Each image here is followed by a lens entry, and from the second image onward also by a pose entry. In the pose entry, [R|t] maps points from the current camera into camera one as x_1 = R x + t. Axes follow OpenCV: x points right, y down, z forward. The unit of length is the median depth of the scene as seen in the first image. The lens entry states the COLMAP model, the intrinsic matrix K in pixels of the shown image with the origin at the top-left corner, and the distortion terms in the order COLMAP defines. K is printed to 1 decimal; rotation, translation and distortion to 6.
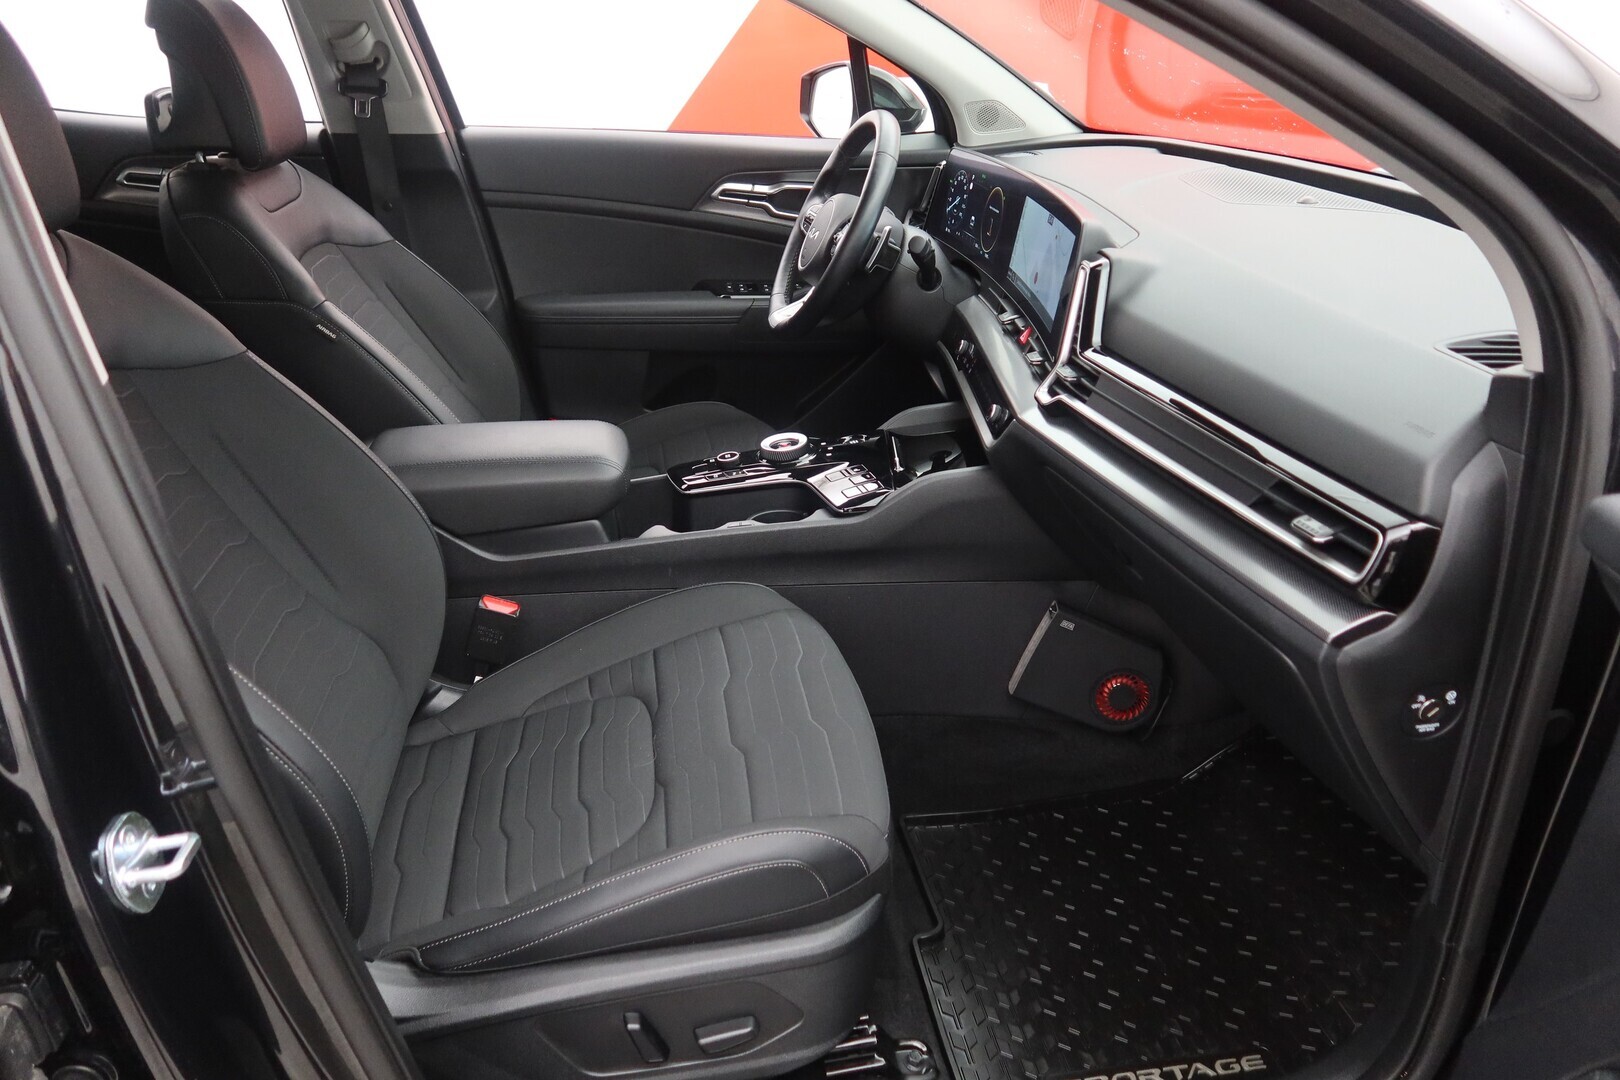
lens RADIAL K [[1102.7, 0, 808.3], [0, 1102.7, 544.2], [0, 0, 1]] dist [-0.029835, 0.007155]
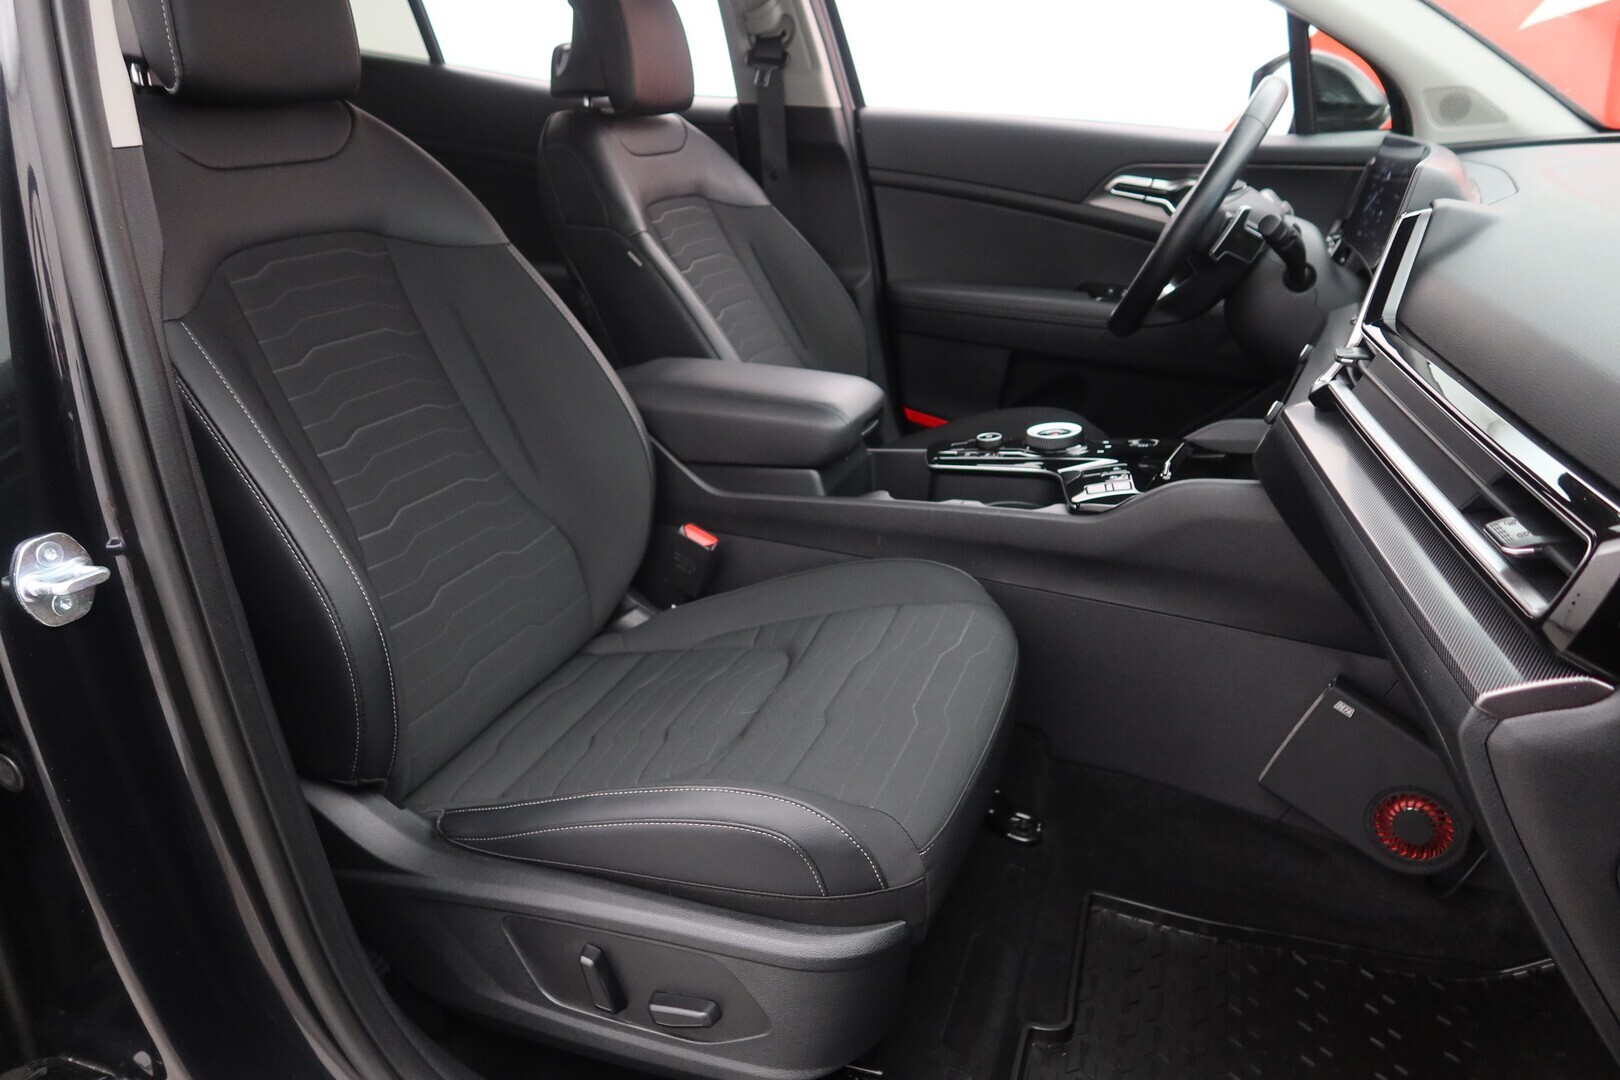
lens RADIAL K [[1102.7, 0, 808.3], [0, 1102.7, 544.2], [0, 0, 1]] dist [-0.029835, 0.007155]
pose [[0.877729, 0.186107, -0.441539, 0.210019], [-0.212124, 0.977194, -0.009795, 0.045631], [0.429646, 0.102258, 0.897189, 0.142674]]
